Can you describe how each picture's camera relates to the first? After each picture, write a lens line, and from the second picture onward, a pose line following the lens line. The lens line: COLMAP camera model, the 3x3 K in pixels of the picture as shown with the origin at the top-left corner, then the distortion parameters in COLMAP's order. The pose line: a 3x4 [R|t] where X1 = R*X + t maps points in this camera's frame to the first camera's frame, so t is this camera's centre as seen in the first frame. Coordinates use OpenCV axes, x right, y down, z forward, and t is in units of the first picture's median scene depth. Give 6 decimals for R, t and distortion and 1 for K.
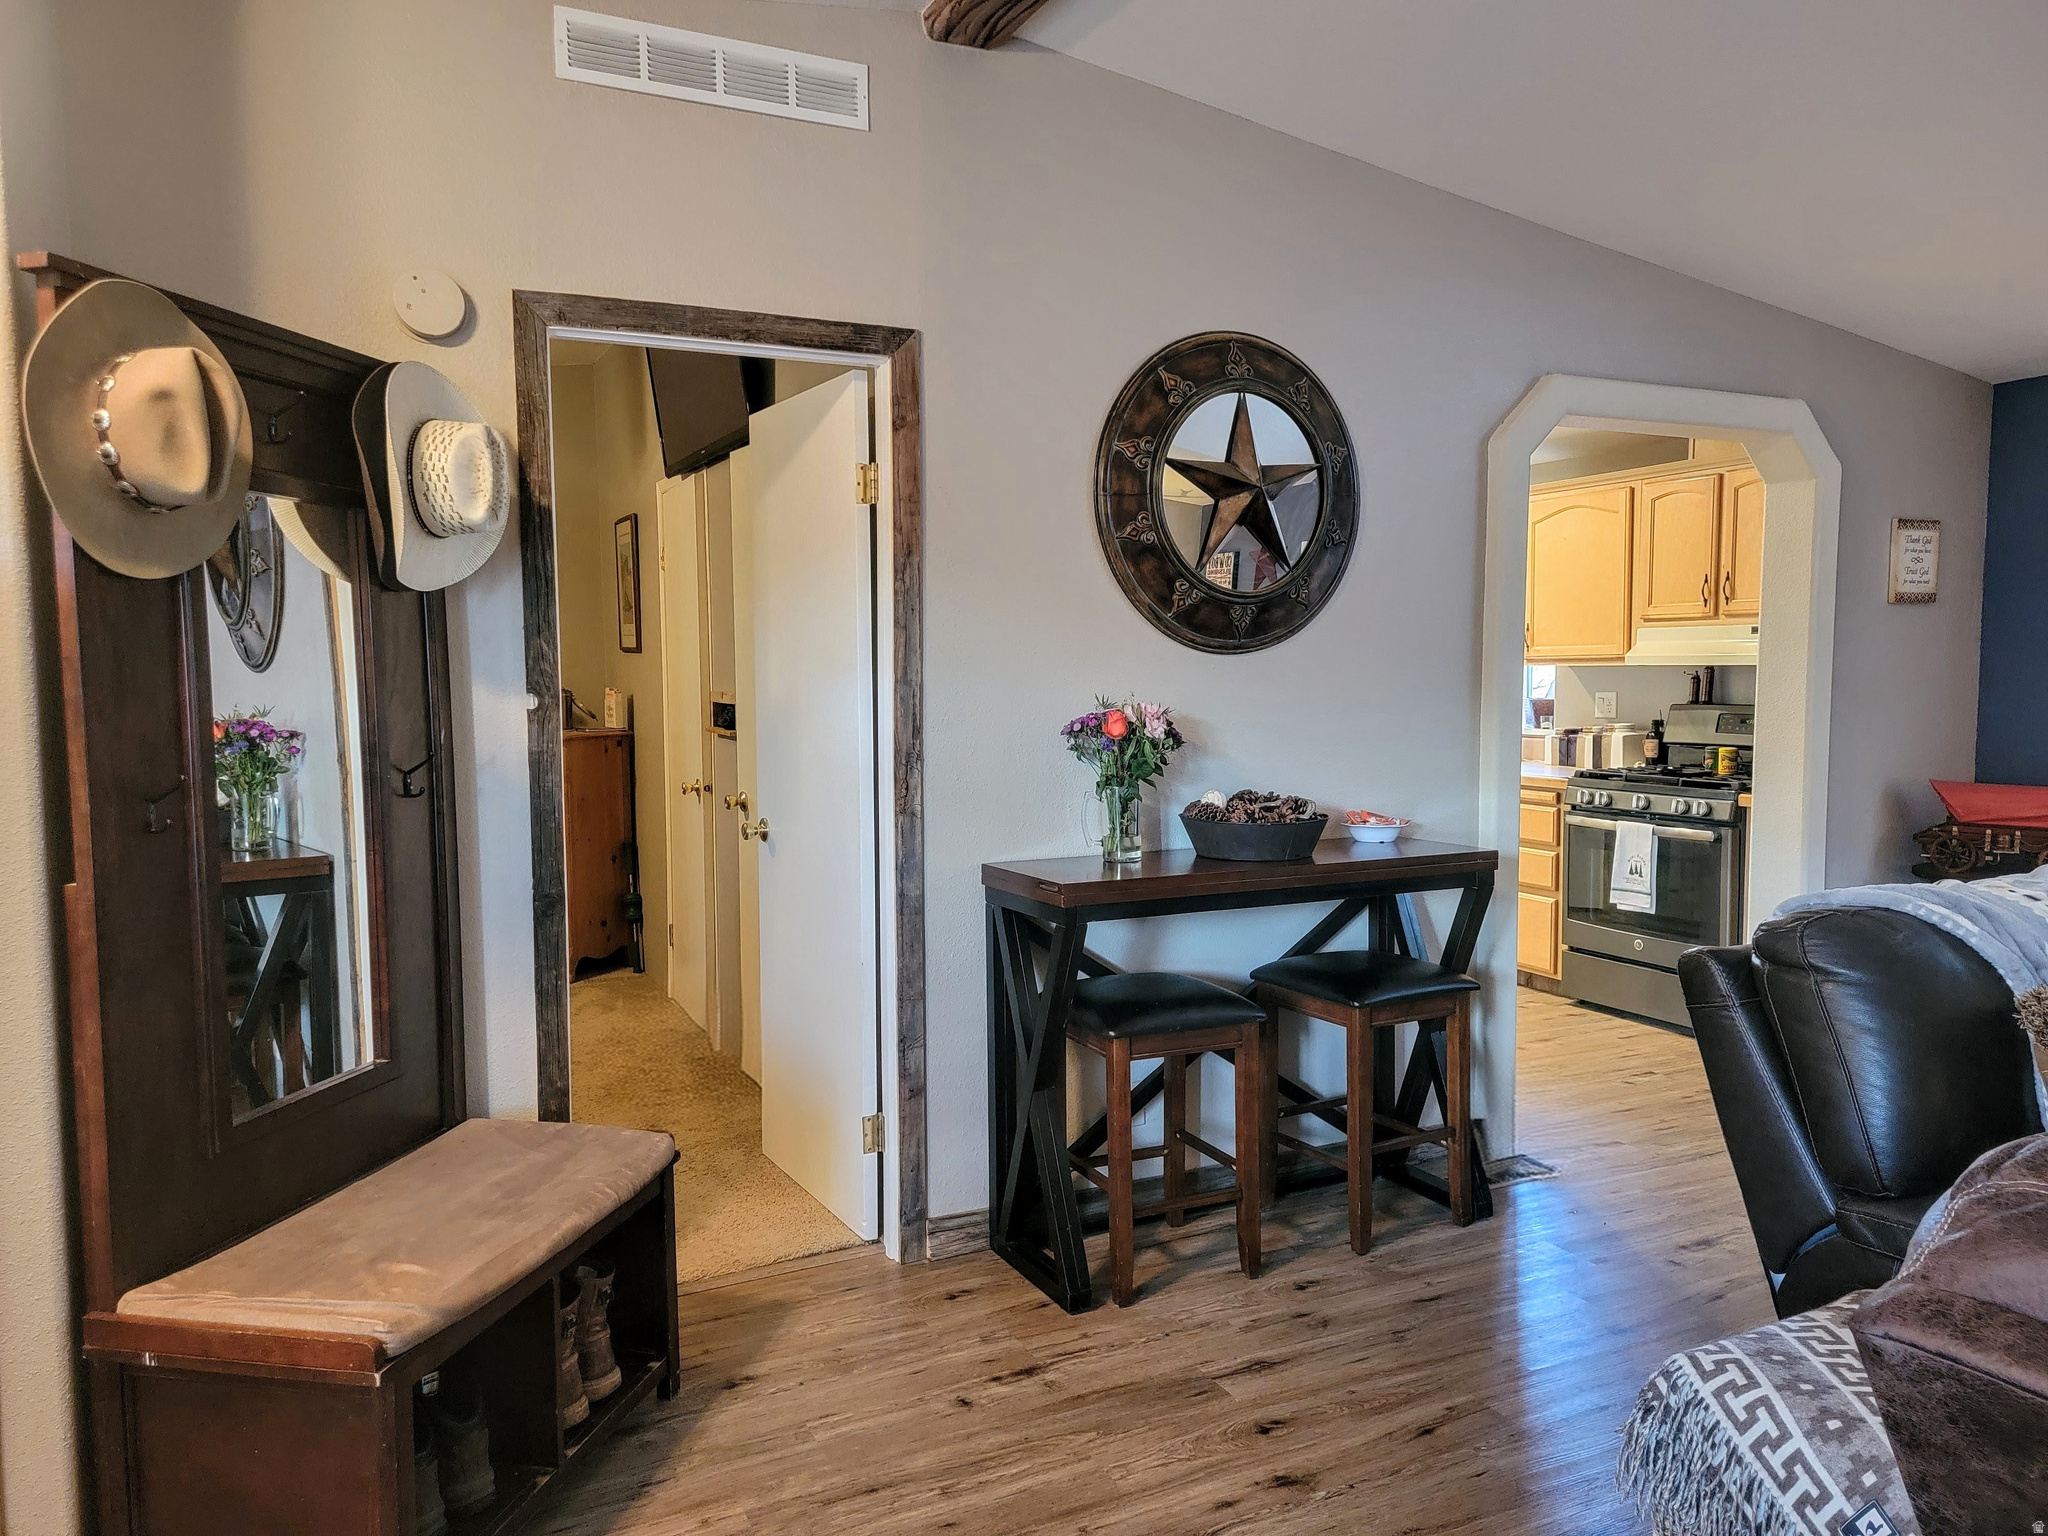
lens RADIAL K [[1429.0, 0, 1024.0], [0, 1429.0, 768.0], [0, 0, 1]] dist [0.003663, 0.002335]
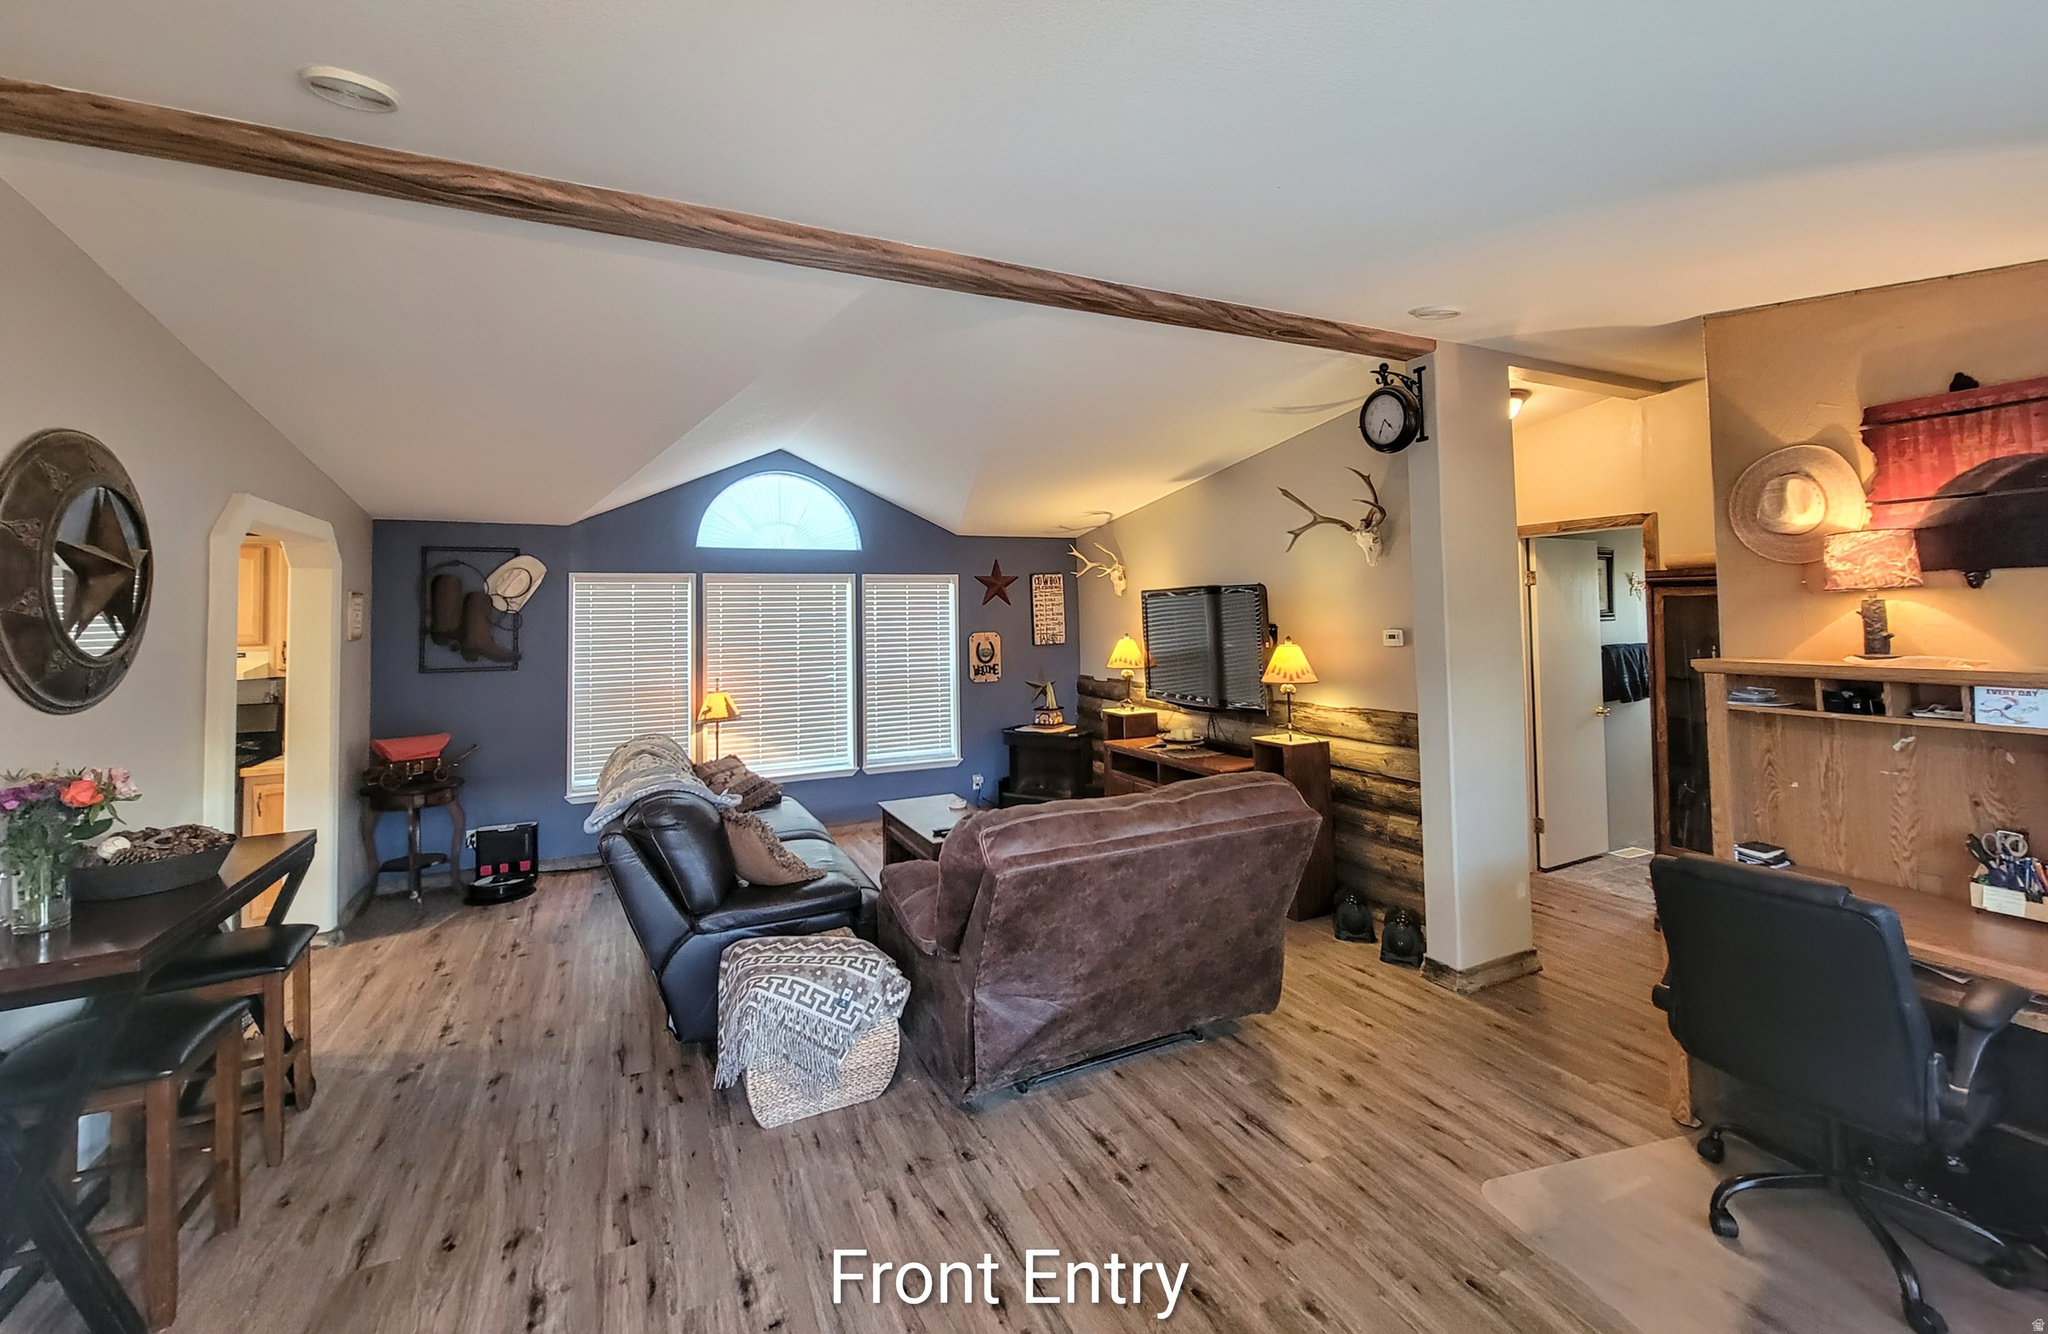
lens RADIAL K [[829.4, 0, 1019.7], [0, 829.4, 531.6], [0, 0, 1]] dist [-0.001007, -0.000115]
pose [[0.013788, 0.110755, 0.993752, -0.559863], [0.087558, 0.989895, -0.111540, -0.089827], [-0.996064, 0.088549, 0.003951, 0.256113]]
